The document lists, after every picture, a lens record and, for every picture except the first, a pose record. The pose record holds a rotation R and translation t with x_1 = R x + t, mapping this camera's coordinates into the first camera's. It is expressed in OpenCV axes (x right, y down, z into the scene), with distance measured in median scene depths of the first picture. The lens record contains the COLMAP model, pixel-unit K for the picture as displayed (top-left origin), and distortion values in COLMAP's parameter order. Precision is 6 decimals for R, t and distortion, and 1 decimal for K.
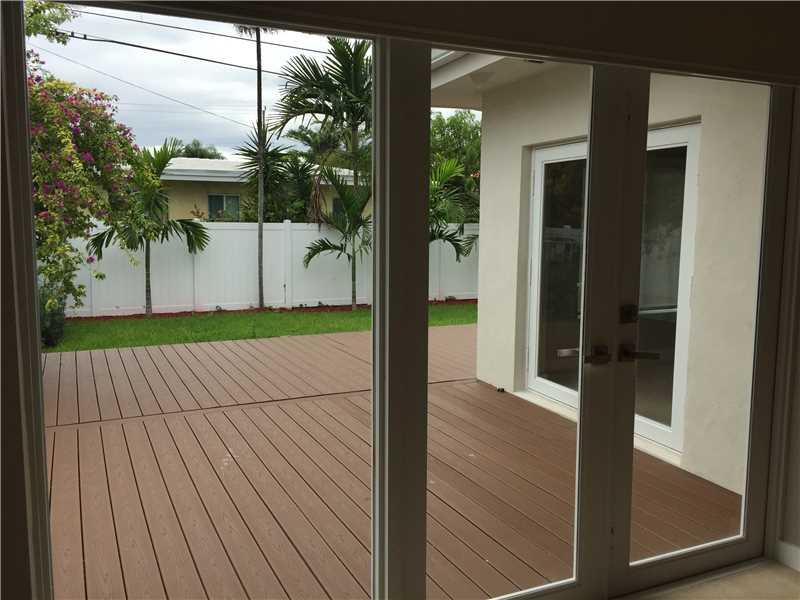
lens RADIAL K [[671.3, 0, 400.0], [0, 671.3, 300.0], [0, 0, 1]] dist [0.010409, 0.000596]
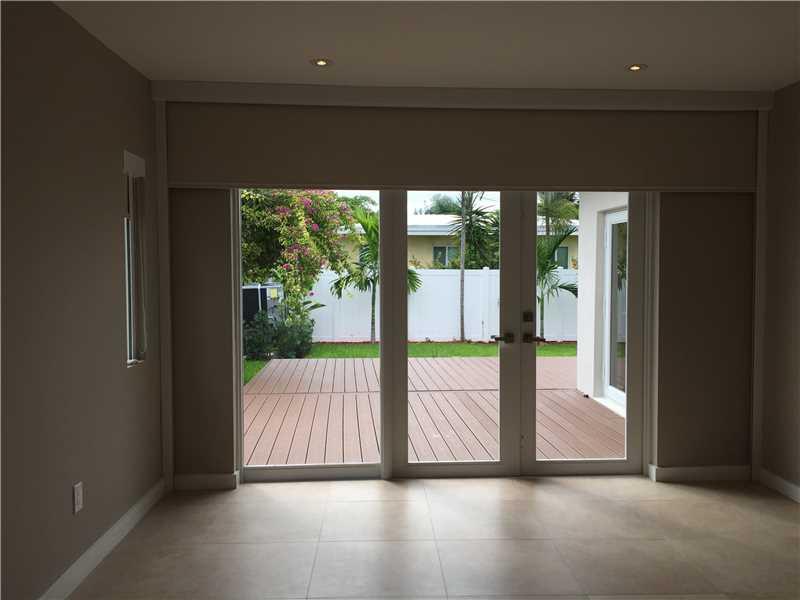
lens RADIAL K [[673.8, 0, 400.0], [0, 673.8, 300.0], [0, 0, 1]] dist [0.007639, -0.001573]
pose [[0.931572, 0.011087, -0.363387, 0.135685], [-0.036330, 0.997371, -0.062703, 0.020644], [0.361737, 0.071614, 0.929526, -0.170284]]
